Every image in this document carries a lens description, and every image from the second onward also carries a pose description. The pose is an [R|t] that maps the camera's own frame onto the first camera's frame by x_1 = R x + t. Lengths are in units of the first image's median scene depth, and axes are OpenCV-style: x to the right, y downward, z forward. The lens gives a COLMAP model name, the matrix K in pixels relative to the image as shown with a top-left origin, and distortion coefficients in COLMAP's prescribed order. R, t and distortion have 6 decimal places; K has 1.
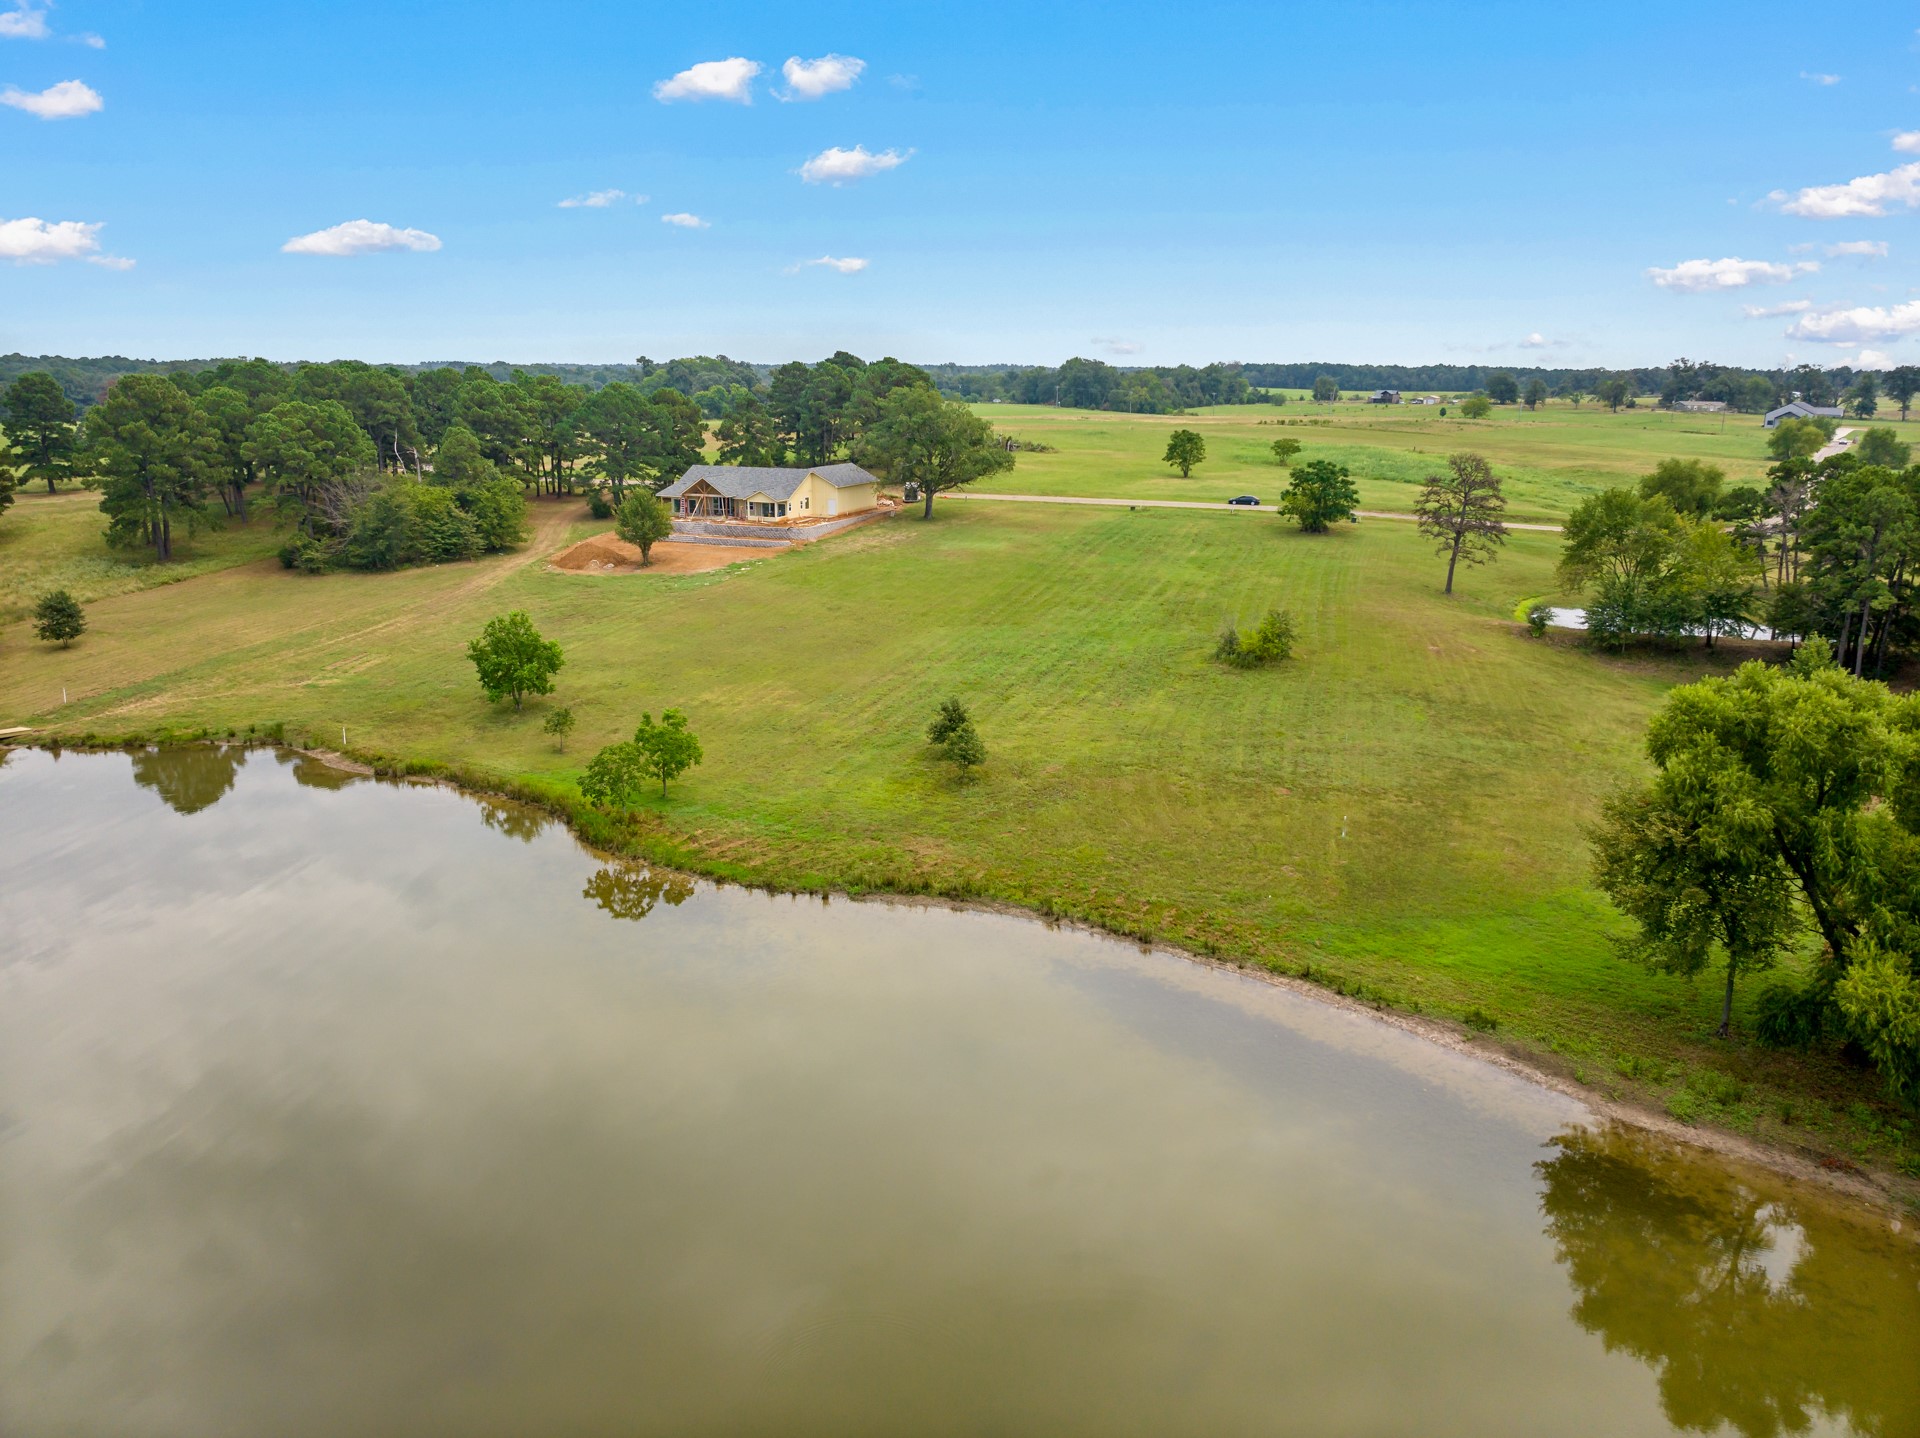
lens RADIAL K [[1359.3, 0, 960.0], [0, 1359.3, 719.0], [0, 0, 1]] dist [-0.032411, 0.004687]
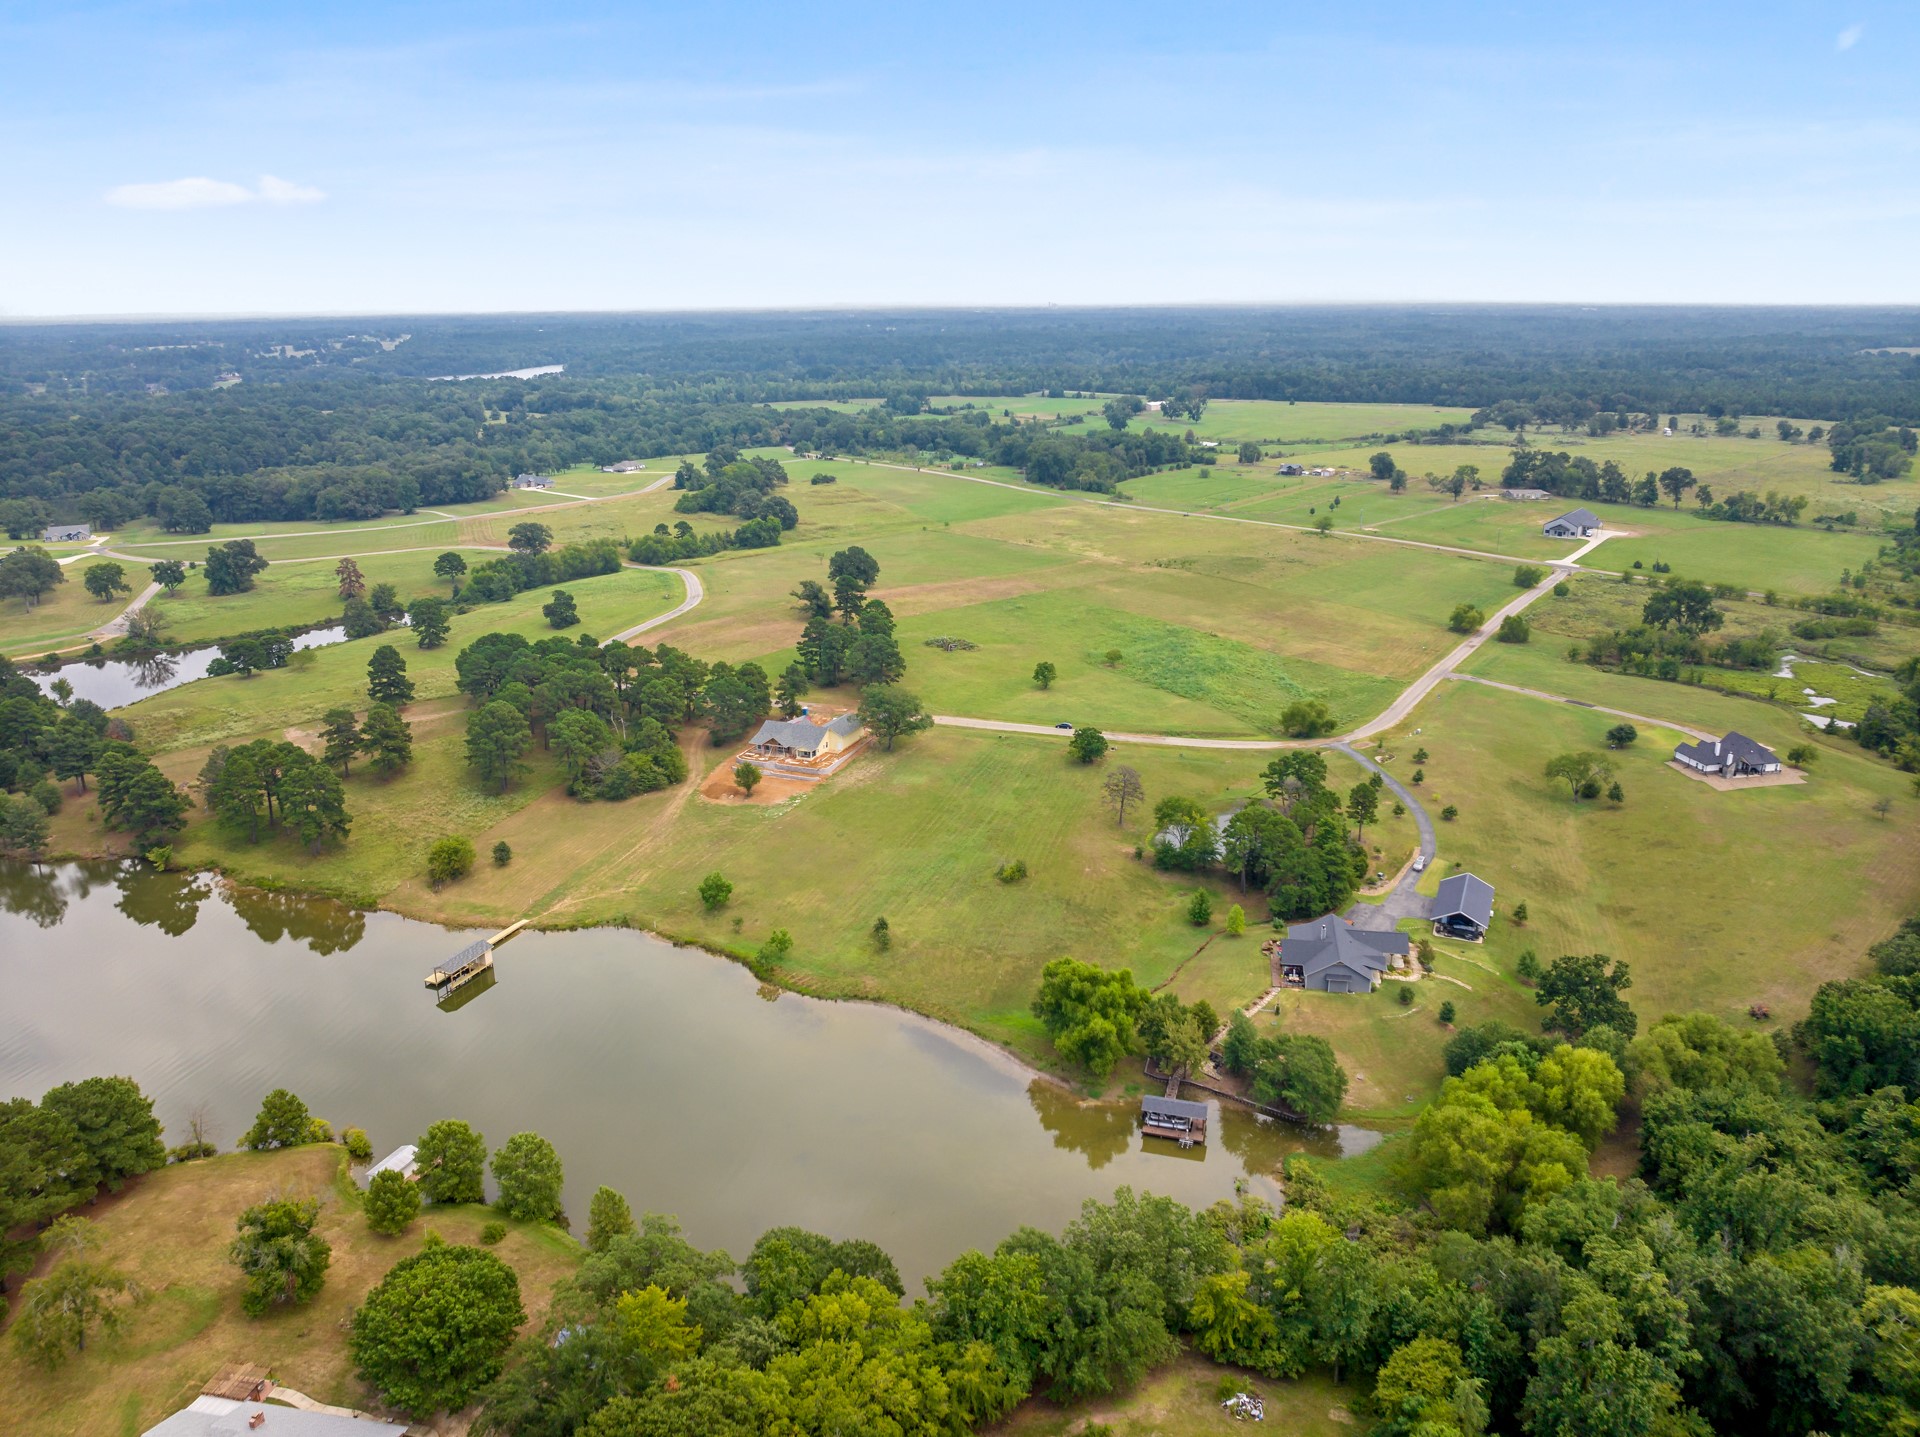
lens RADIAL K [[1359.3, 0, 960.0], [0, 1359.3, 718.5], [0, 0, 1]] dist [-0.032411, 0.004687]
pose [[0.999747, -0.014277, -0.017397, 0.204663], [0.015205, 0.998404, 0.054393, -0.554186], [0.016593, -0.054644, 0.998368, -1.704915]]
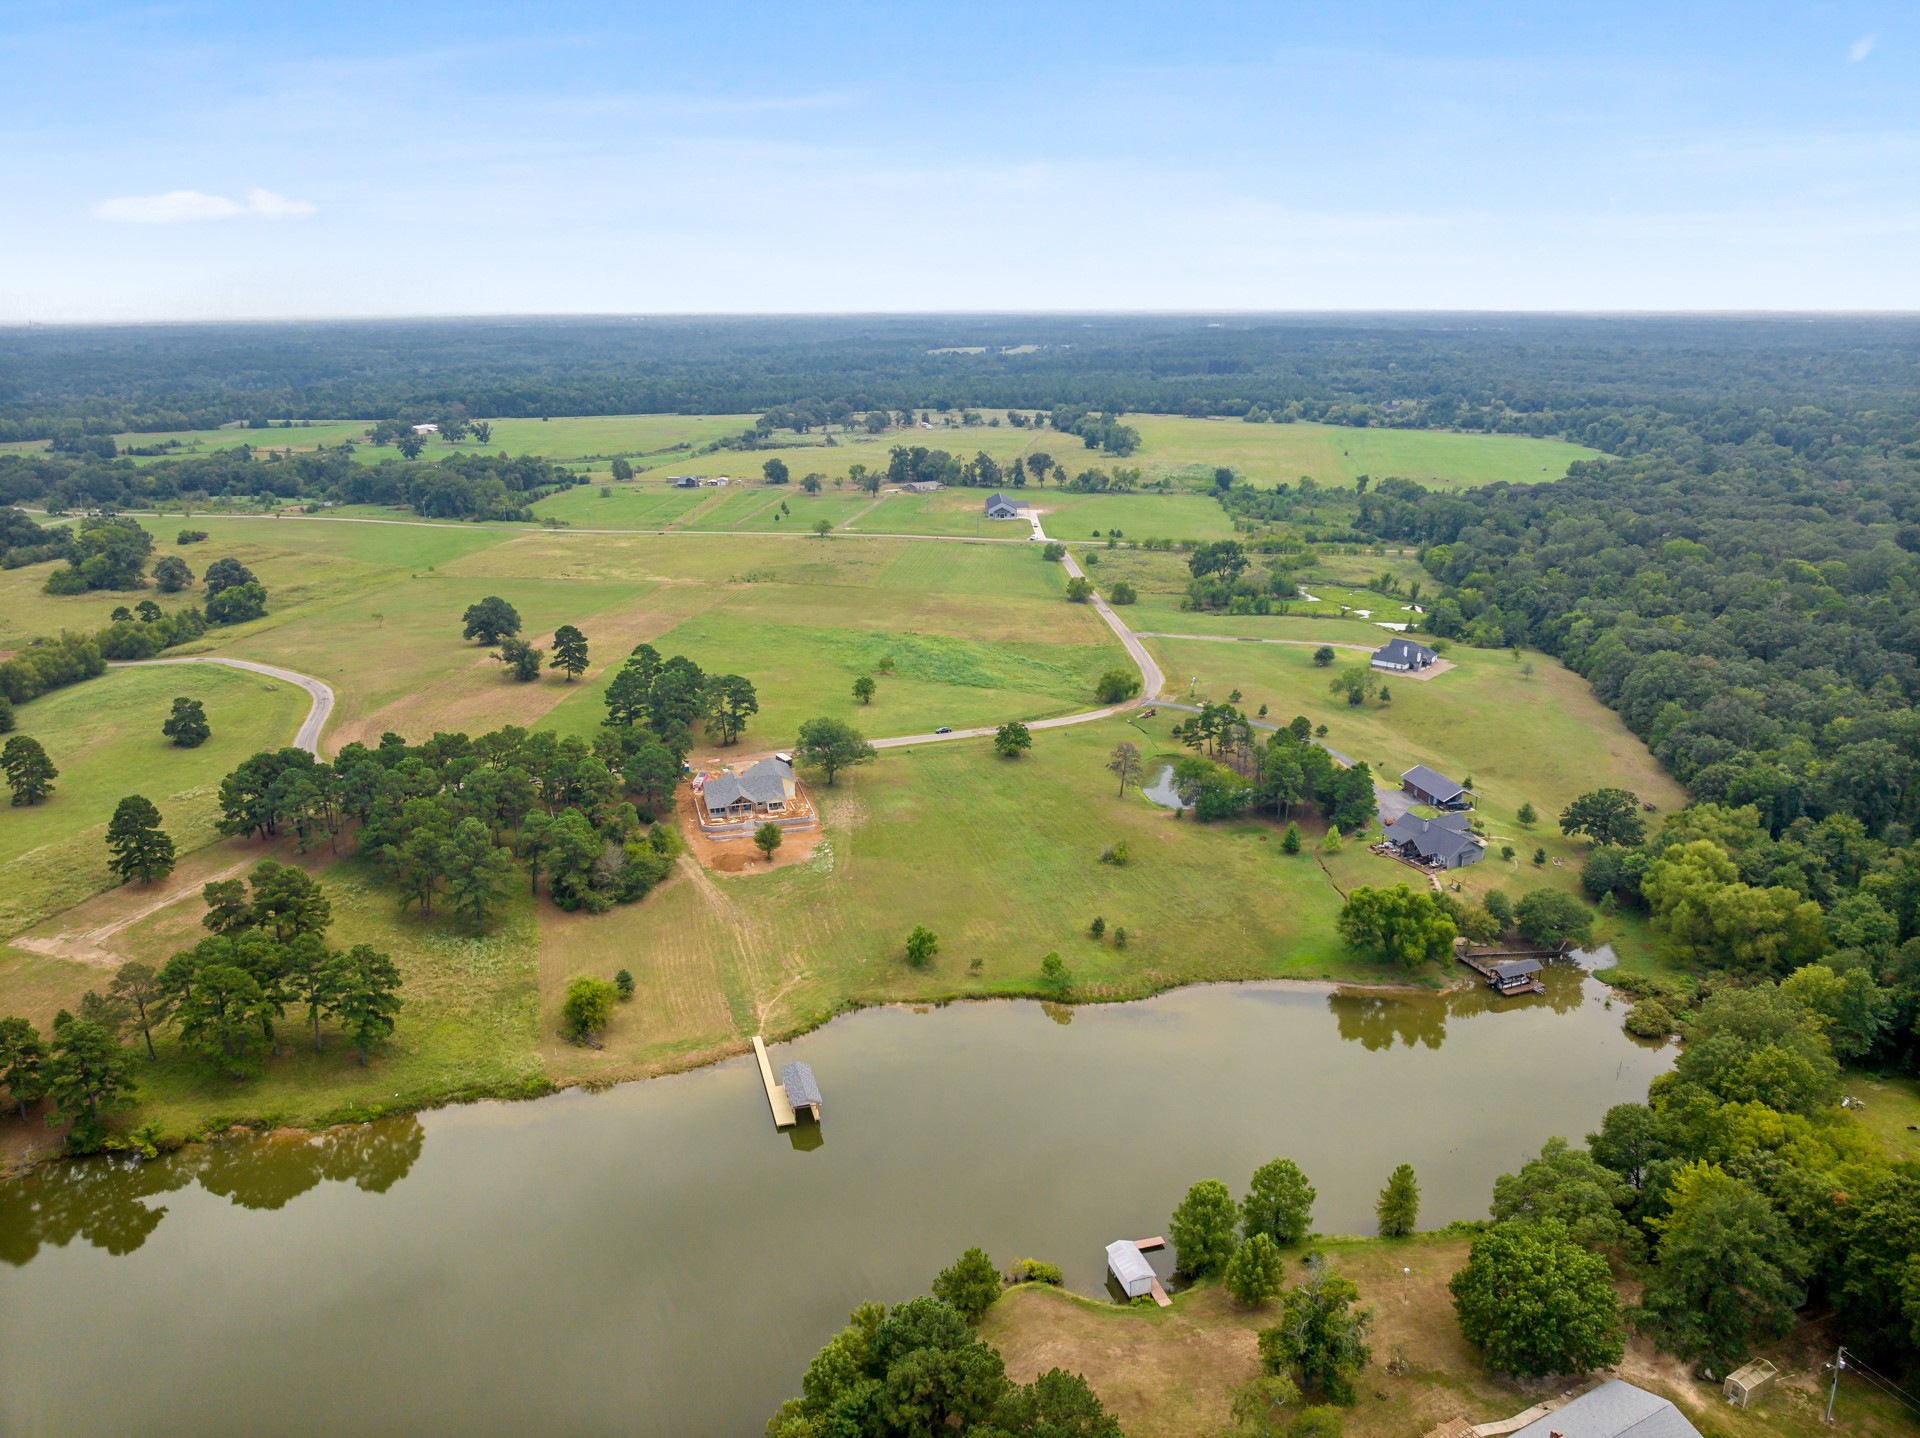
lens RADIAL K [[1359.3, 0, 960.0], [0, 1359.3, 719.0], [0, 0, 1]] dist [-0.032411, 0.004687]
pose [[0.792417, -0.191934, 0.578997, -1.774377], [0.161061, 0.981355, 0.104886, -0.757663], [-0.588333, 0.010140, 0.808555, -1.132916]]
